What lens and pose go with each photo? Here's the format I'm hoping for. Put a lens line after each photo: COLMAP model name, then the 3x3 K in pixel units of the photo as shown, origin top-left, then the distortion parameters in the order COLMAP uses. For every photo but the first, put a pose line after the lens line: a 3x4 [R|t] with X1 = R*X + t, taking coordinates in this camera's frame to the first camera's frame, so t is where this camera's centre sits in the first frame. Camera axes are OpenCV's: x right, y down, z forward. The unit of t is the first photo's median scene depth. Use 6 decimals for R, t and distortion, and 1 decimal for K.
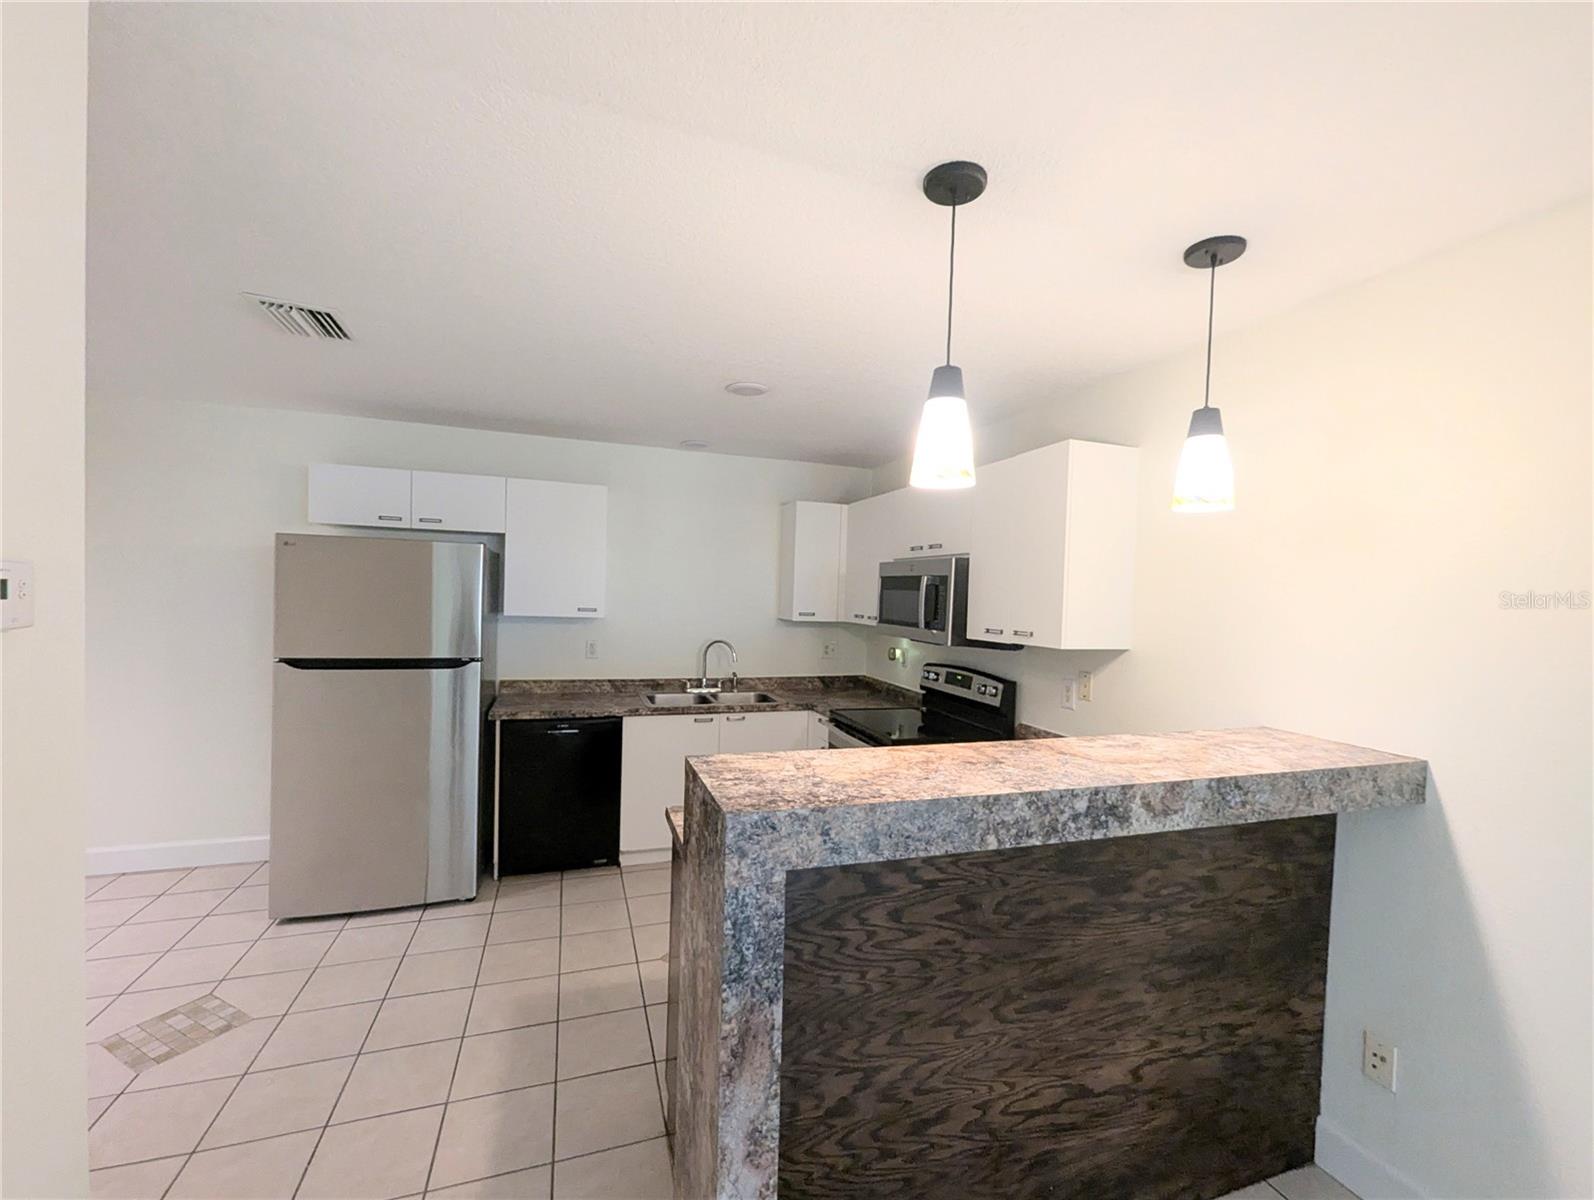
lens RADIAL K [[663.2, 0, 795.4], [0, 663.2, 606.1], [0, 0, 1]] dist [0.001611, -0.000796]
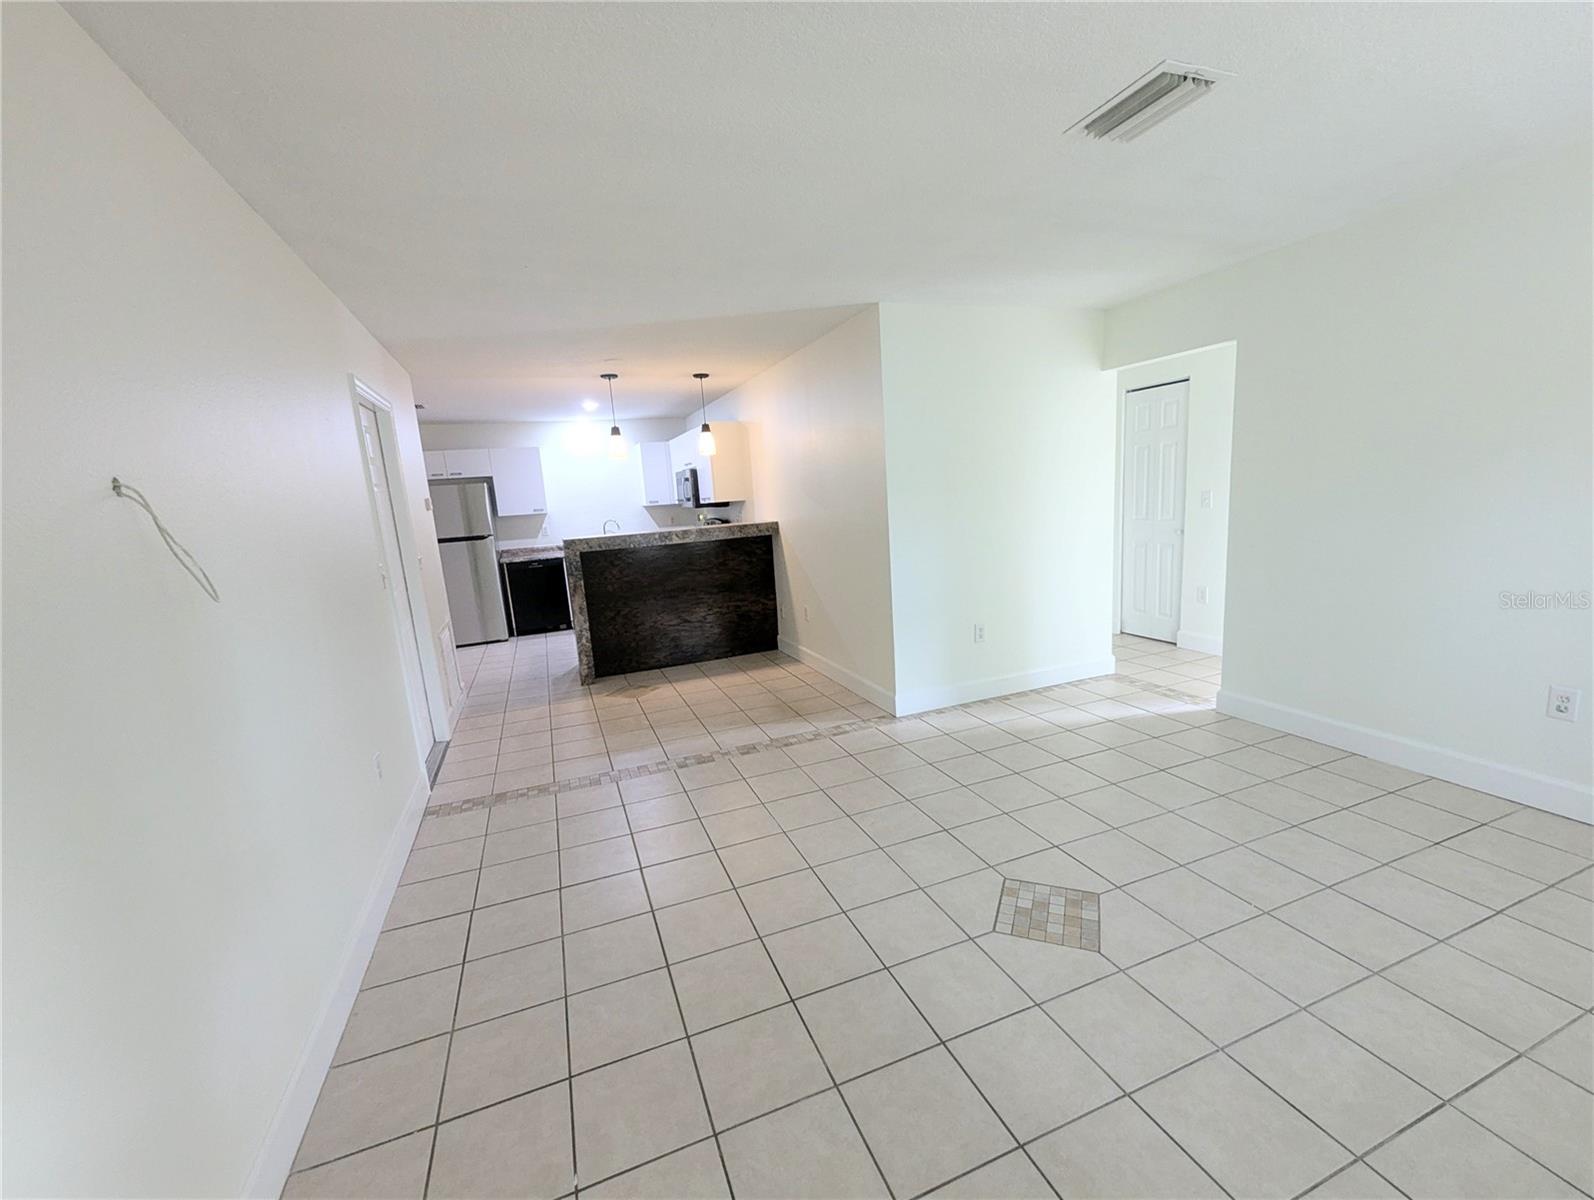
lens RADIAL K [[663.2, 0, 798.5], [0, 663.2, 601.4], [0, 0, 1]] dist [0.001611, -0.000796]
pose [[0.994239, -0.104062, 0.025706, 0.448269], [0.099224, 0.984214, 0.146553, 0.069605], [-0.040551, -0.143158, 0.988869, -1.226048]]
